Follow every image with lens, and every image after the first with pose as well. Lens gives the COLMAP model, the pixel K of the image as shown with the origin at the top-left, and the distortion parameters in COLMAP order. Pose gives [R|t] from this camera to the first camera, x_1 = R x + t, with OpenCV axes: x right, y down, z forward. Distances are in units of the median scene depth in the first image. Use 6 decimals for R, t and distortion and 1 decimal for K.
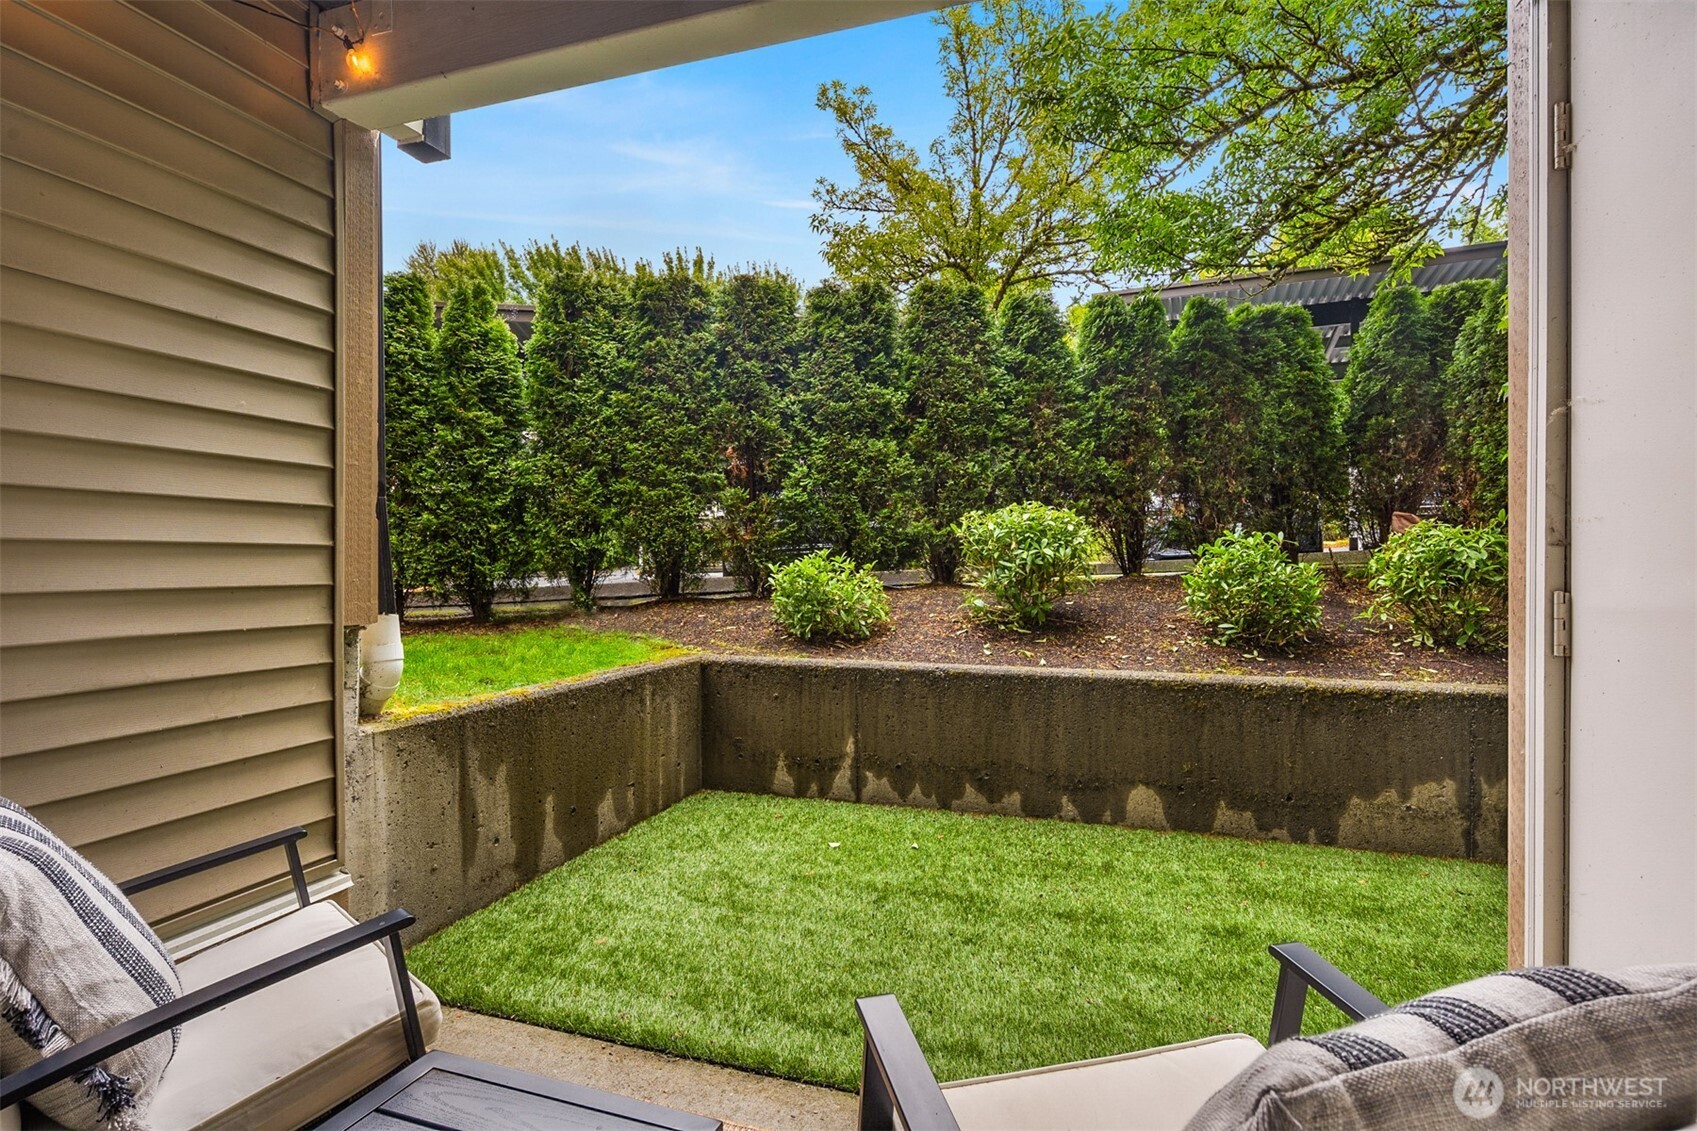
lens RADIAL K [[838.1, 0, 838.5], [0, 838.1, 575.6], [0, 0, 1]] dist [0.003313, 0.000446]
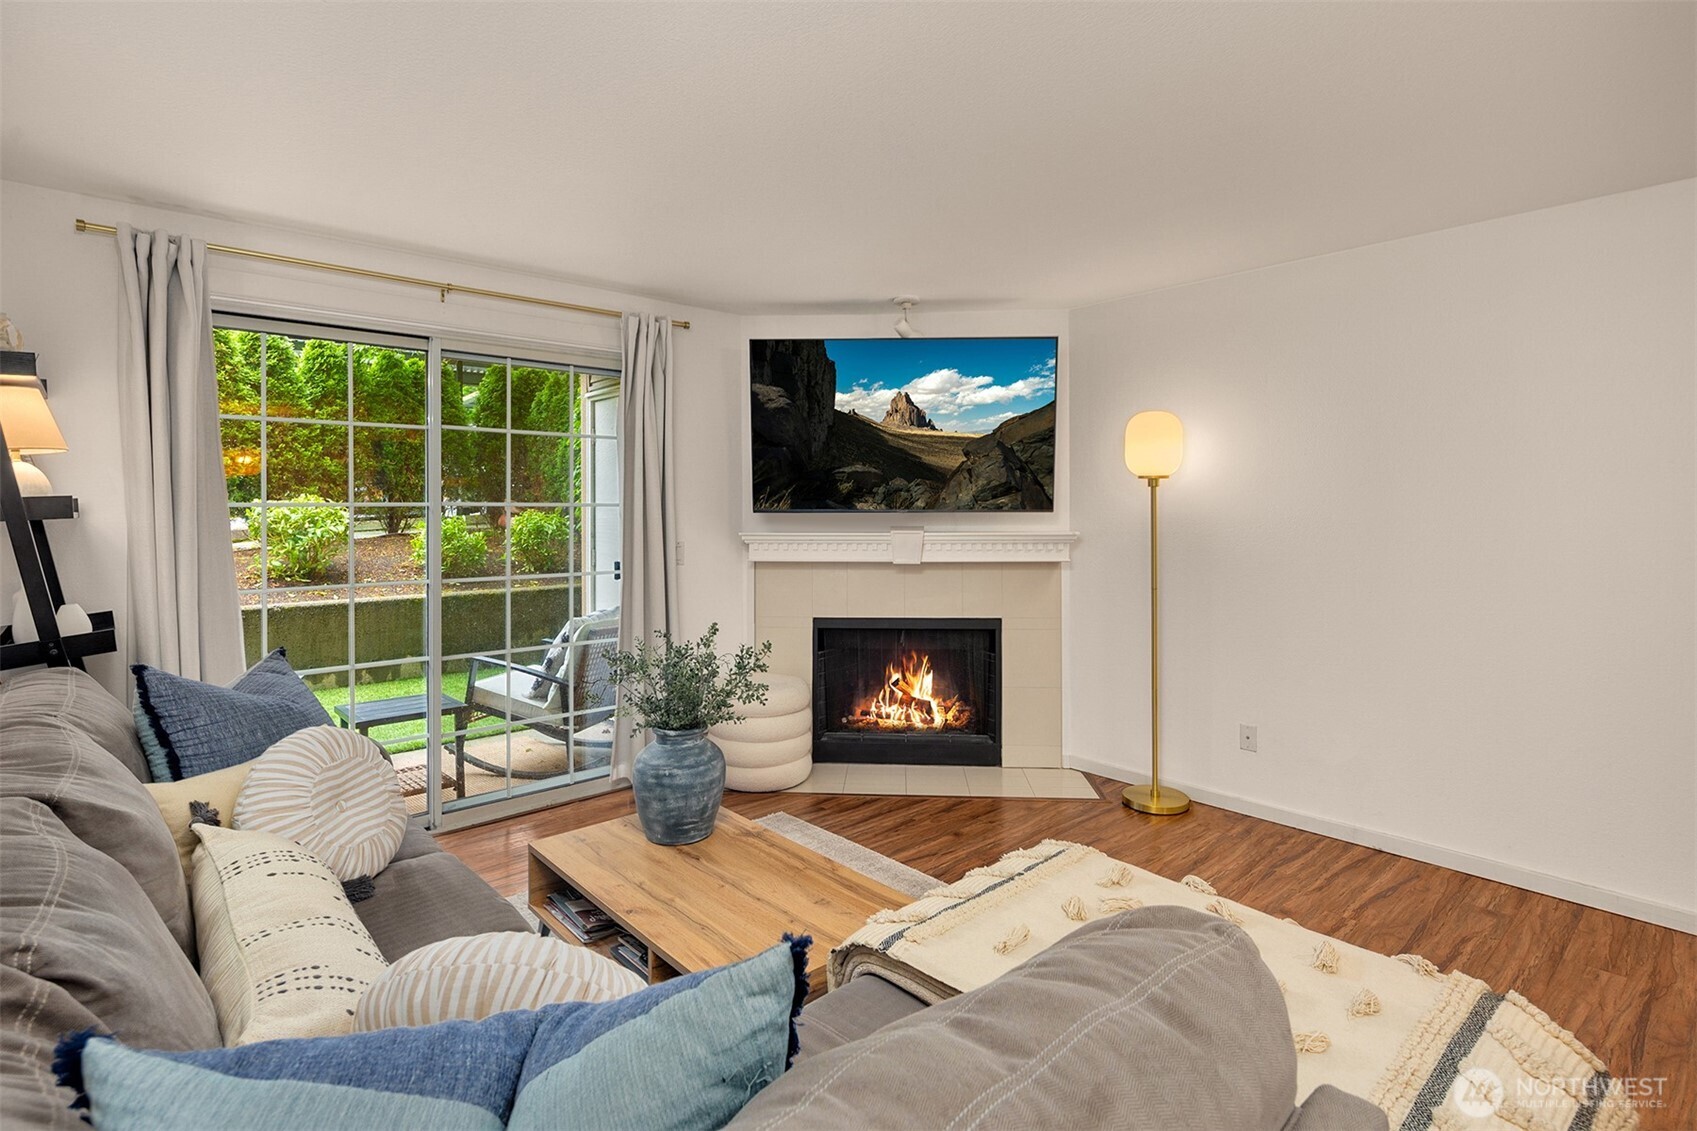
lens RADIAL K [[842.1, 0, 849.5], [0, 842.1, 505.5], [0, 0, 1]] dist [-0.021737, 0.000296]
pose [[0.506537, 0.001193, 0.862217, -0.459157], [0.014407, 0.999848, -0.009848, -0.031728], [-0.862098, 0.017410, 0.506443, -0.484238]]
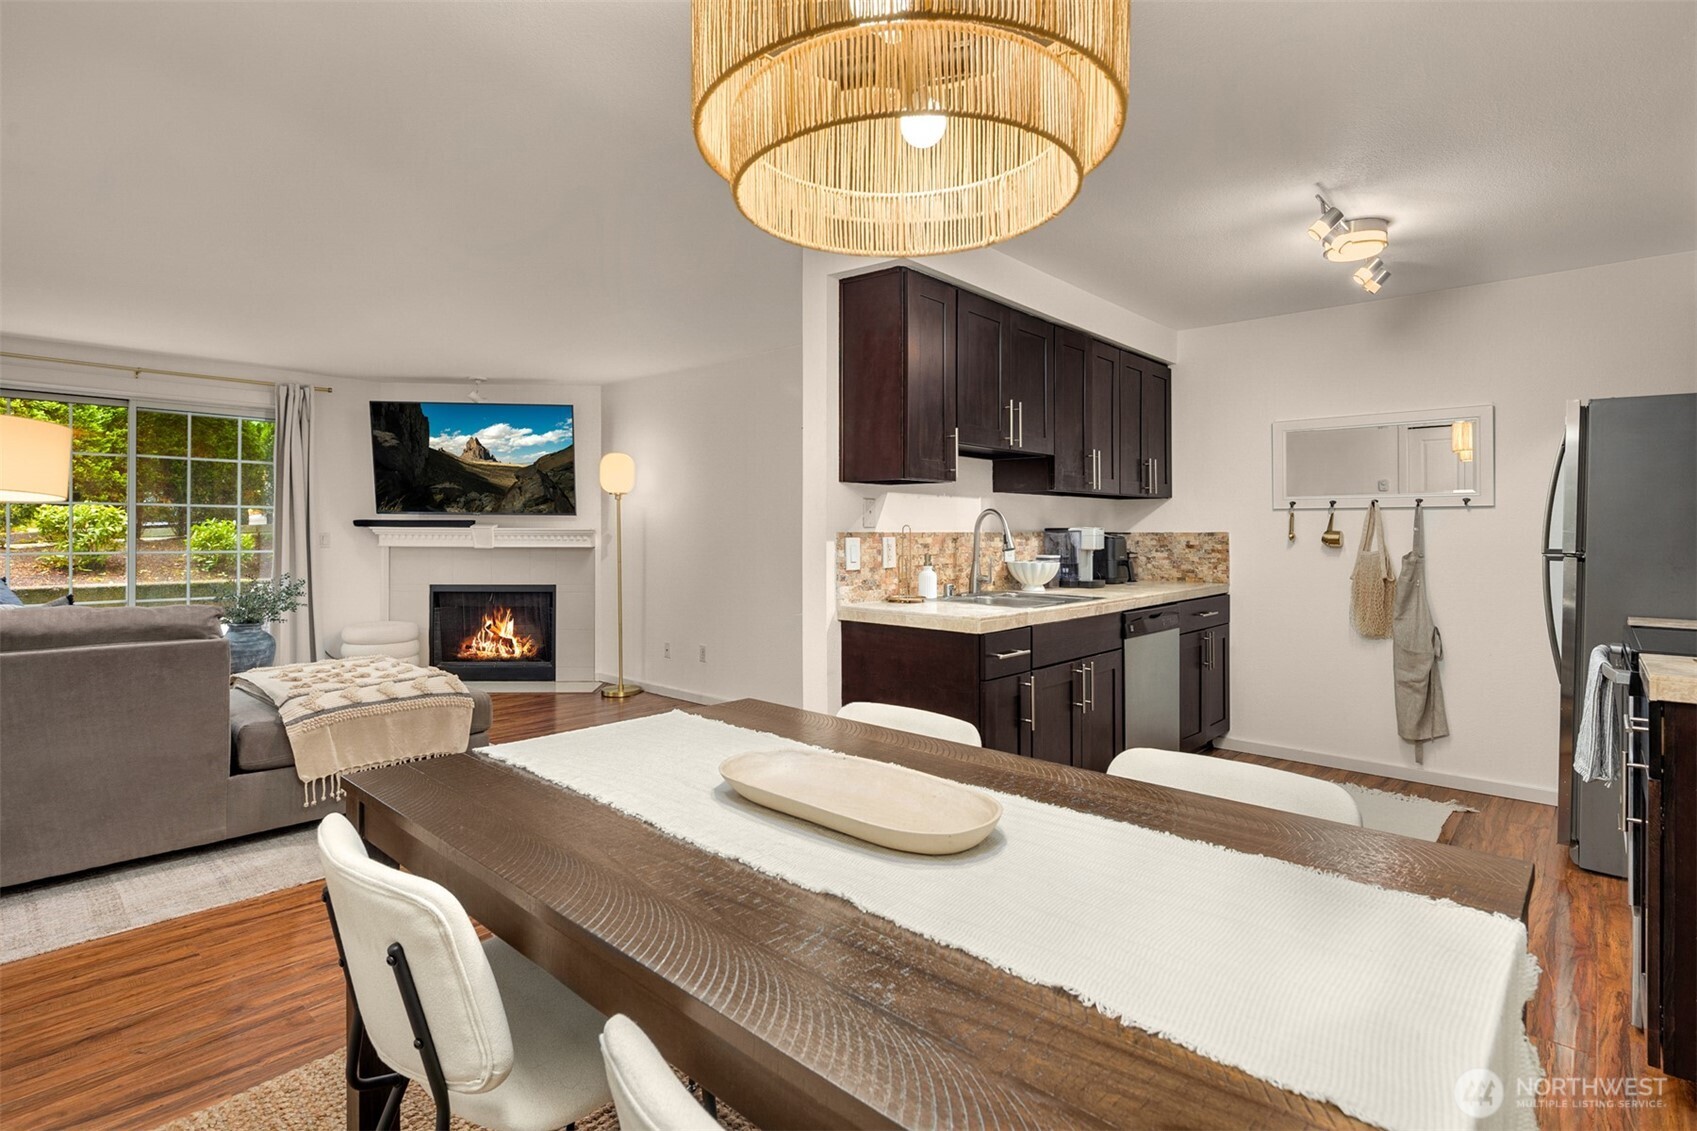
lens RADIAL K [[815.2, 0, 827.4], [0, 815.2, 526.4], [0, 0, 1]] dist [0.001907, -0.000024]
pose [[0.410567, 0.002224, 0.911828, -0.610419], [0.007598, 0.999954, -0.005861, -0.006961], [-0.911799, 0.009335, 0.410531, -1.009894]]
